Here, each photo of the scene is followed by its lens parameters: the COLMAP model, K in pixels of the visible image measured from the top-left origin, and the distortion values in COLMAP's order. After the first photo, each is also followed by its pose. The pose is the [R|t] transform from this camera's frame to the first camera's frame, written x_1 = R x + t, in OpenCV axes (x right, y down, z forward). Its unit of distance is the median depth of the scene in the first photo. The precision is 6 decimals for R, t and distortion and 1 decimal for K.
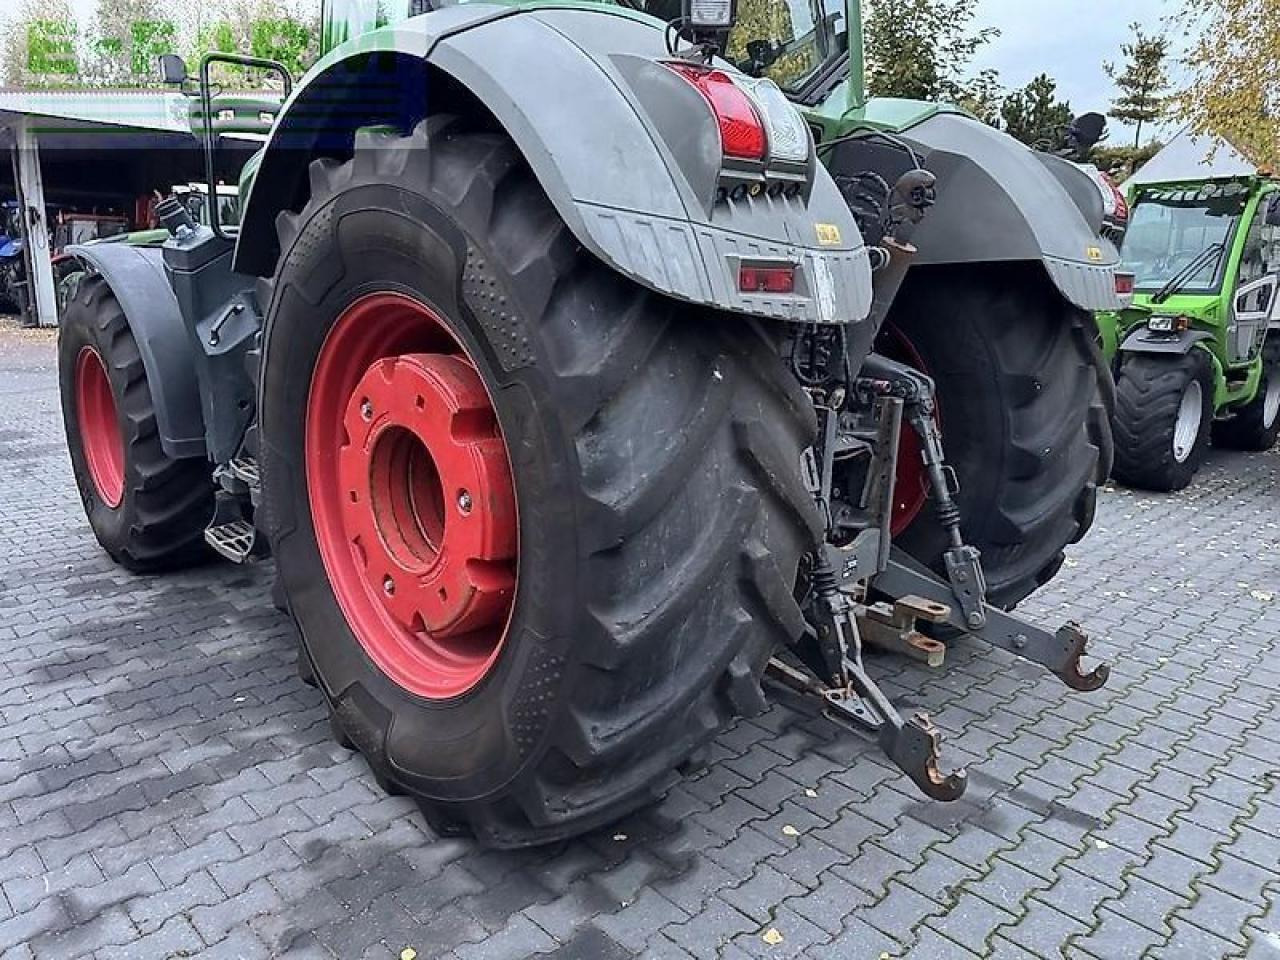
lens RADIAL K [[898.8, 0, 640.4], [0, 898.8, 484.7], [0, 0, 1]] dist [0.068043, -0.085122]
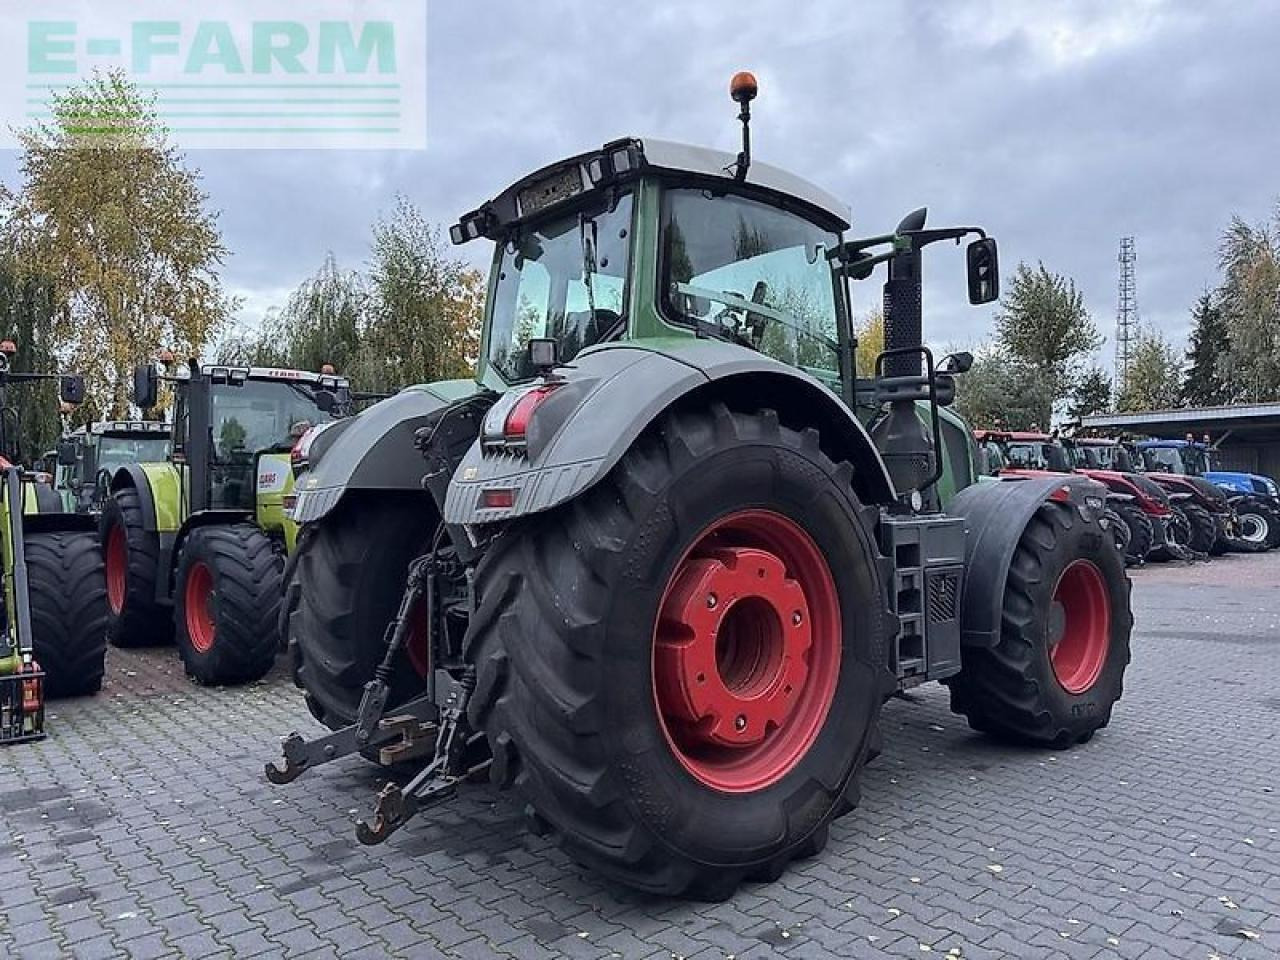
lens RADIAL K [[893.3, 0, 641.7], [0, 893.3, 485.4], [0, 0, 1]] dist [0.081195, -0.106595]
pose [[-0.069709, -0.041903, -0.996687, 1.637678], [-0.203859, 0.978631, -0.026886, -0.251270], [0.976515, 0.201309, -0.076762, 1.358163]]
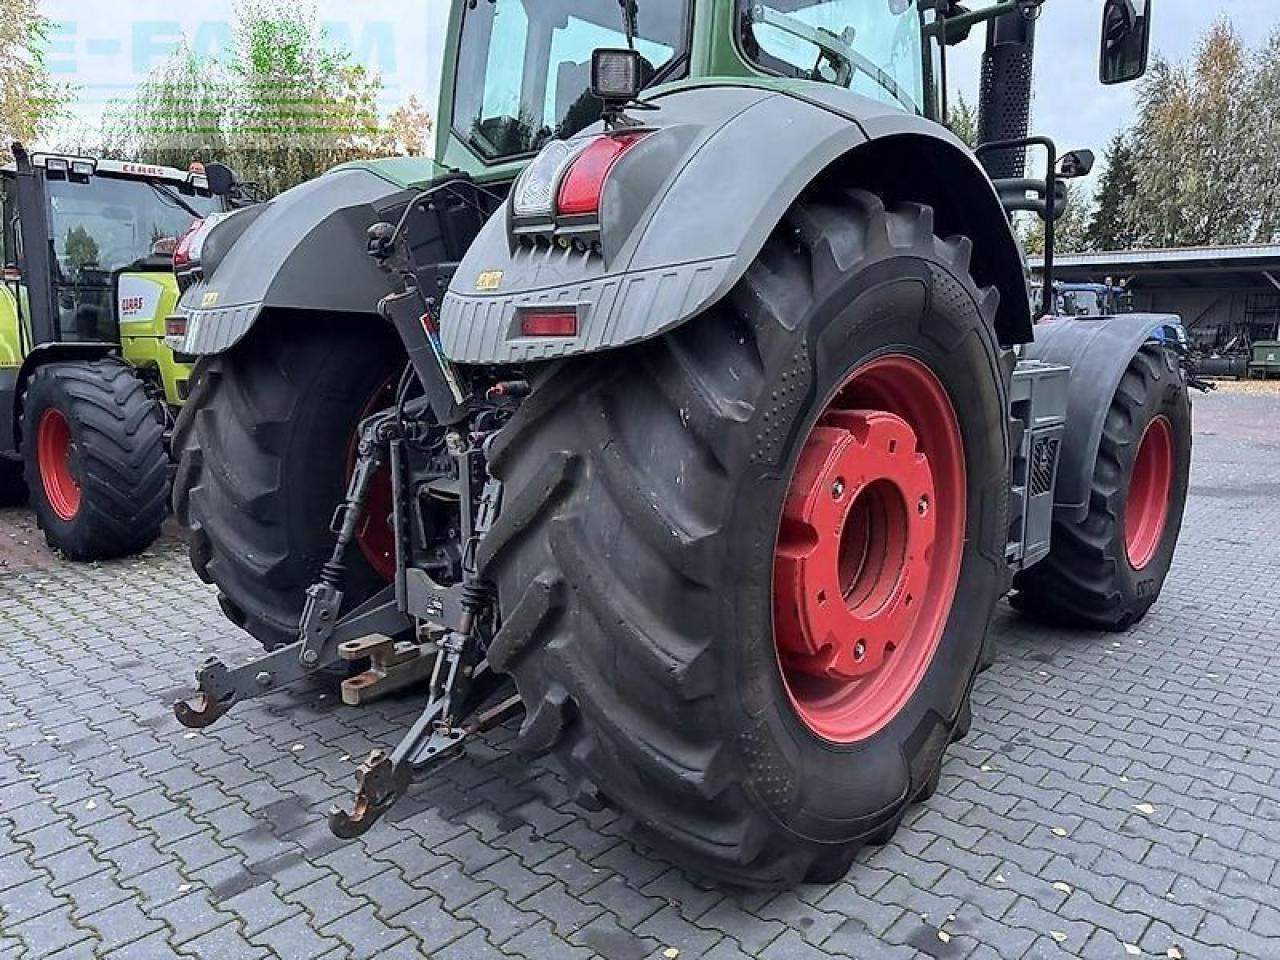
lens RADIAL K [[900.3, 0, 639.4], [0, 900.3, 485.6], [0, 0, 1]] dist [0.052507, -0.061870]
pose [[0.045364, 0.134440, -0.989883, 1.256739], [-0.214938, 0.969008, 0.121755, -0.215990], [0.975574, 0.207240, 0.072855, 1.150926]]
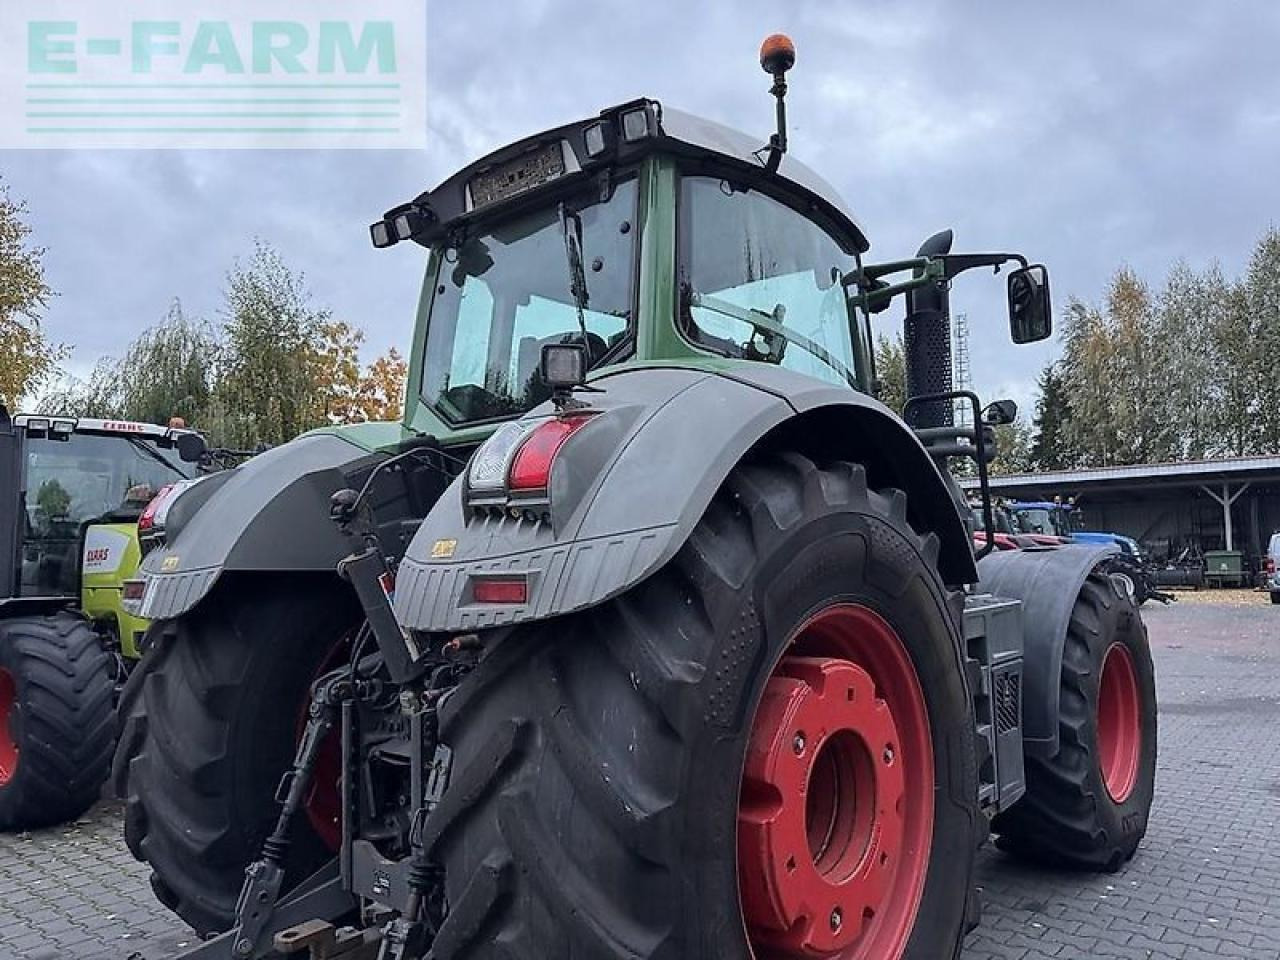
lens RADIAL K [[908.5, 0, 642.1], [0, 908.5, 484.8], [0, 0, 1]] dist [0.003842, -0.000925]
pose [[0.078224, -0.112194, -0.990603, 1.270994], [-0.186287, 0.974501, -0.125080, -0.250564], [0.979376, 0.194321, 0.055330, 1.161724]]
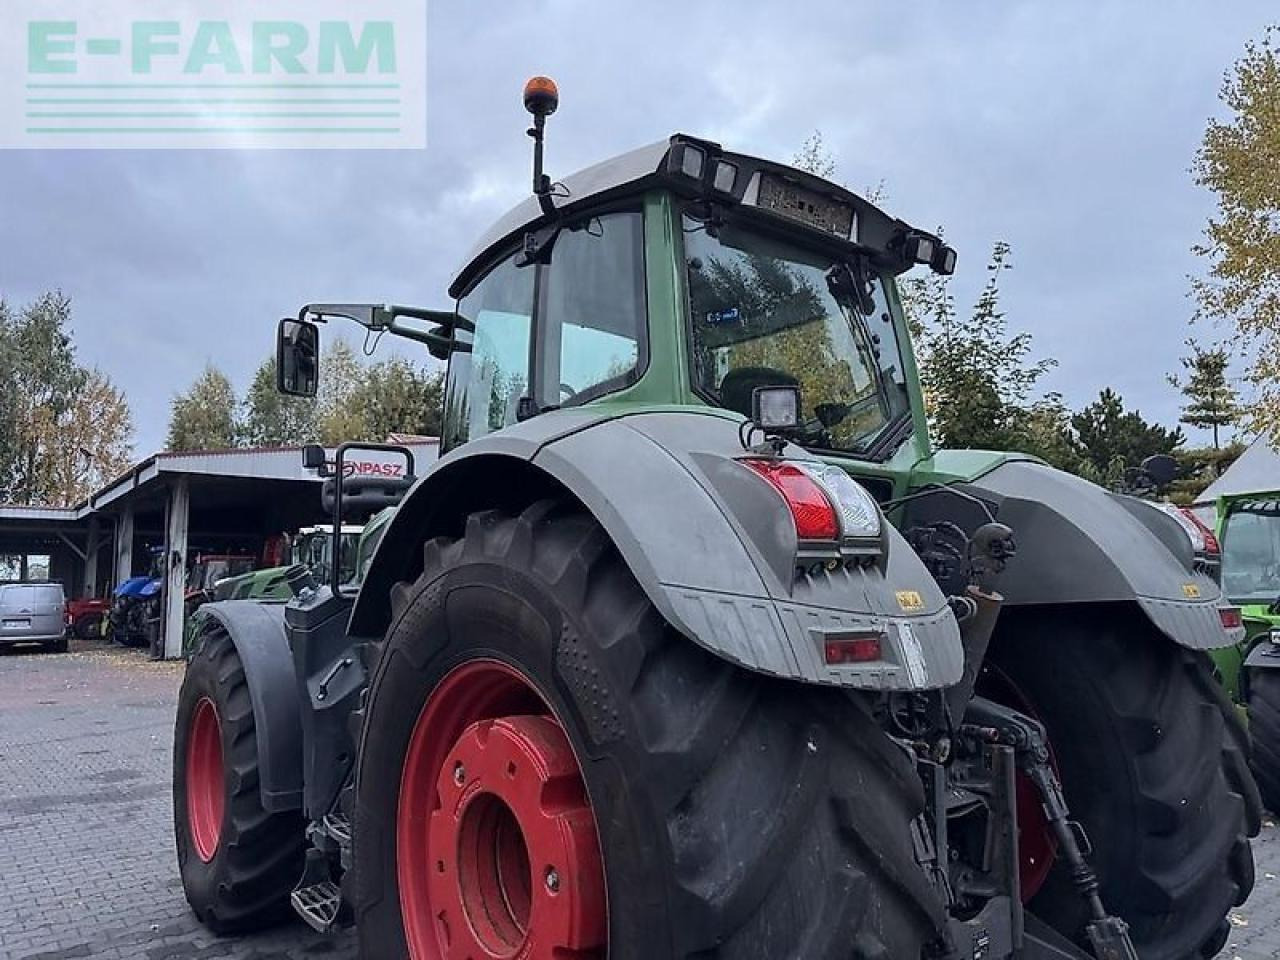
lens RADIAL K [[900.3, 0, 639.4], [0, 900.3, 485.6], [0, 0, 1]] dist [0.052507, -0.061870]
pose [[0.994341, -0.047214, -0.095170, 0.005045], [0.013043, 0.943297, -0.331695, -0.043305], [0.105434, 0.328576, 0.938574, -0.021859]]
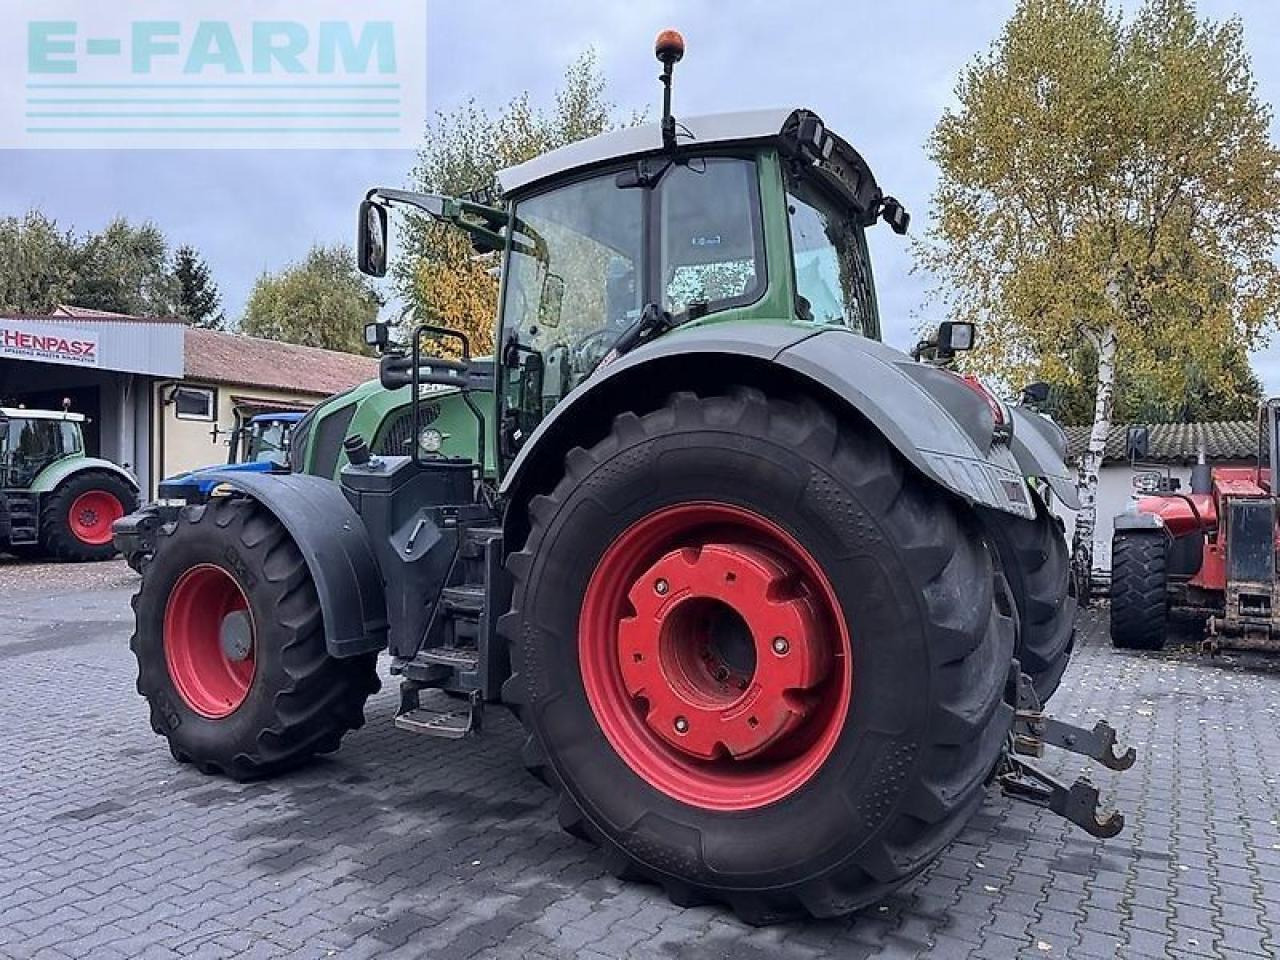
lens RADIAL K [[899.9, 0, 639.7], [0, 899.9, 485.7], [0, 0, 1]] dist [0.076599, -0.112965]
pose [[0.964214, -0.017469, 0.264549, -0.599218], [0.077694, 0.972638, -0.218948, 0.050403], [-0.253485, 0.231666, 0.939189, -0.239757]]
